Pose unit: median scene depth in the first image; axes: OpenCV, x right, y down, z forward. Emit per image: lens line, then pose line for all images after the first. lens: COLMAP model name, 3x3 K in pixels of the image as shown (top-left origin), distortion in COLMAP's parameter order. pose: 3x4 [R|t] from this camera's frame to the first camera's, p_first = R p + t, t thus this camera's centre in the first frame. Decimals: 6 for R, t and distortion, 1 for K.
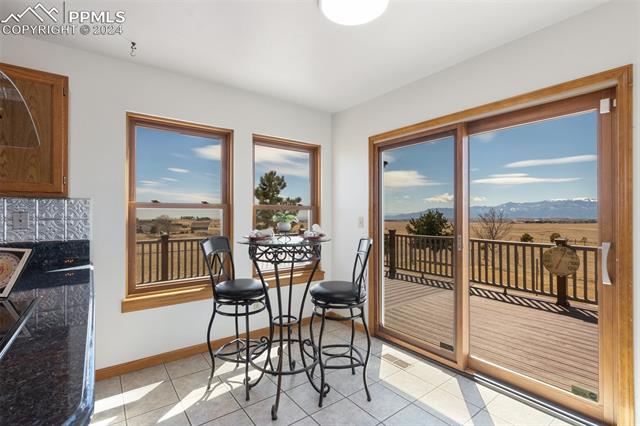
lens RADIAL K [[295.2, 0, 317.6], [0, 295.2, 212.8], [0, 0, 1]] dist [0.002466, 0.000396]
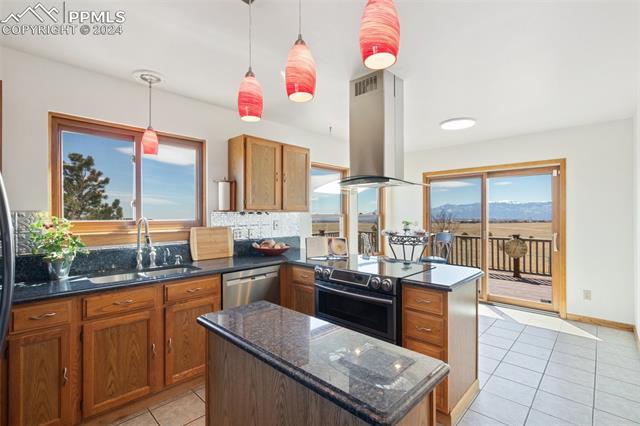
lens RADIAL K [[295.2, 0, 319.1], [0, 295.2, 215.5], [0, 0, 1]] dist [0.002466, 0.000396]
pose [[0.986436, -0.001942, 0.164138, -0.462050], [0.001059, 0.999984, 0.005468, -0.018880], [-0.164146, -0.005220, 0.986422, -0.366681]]
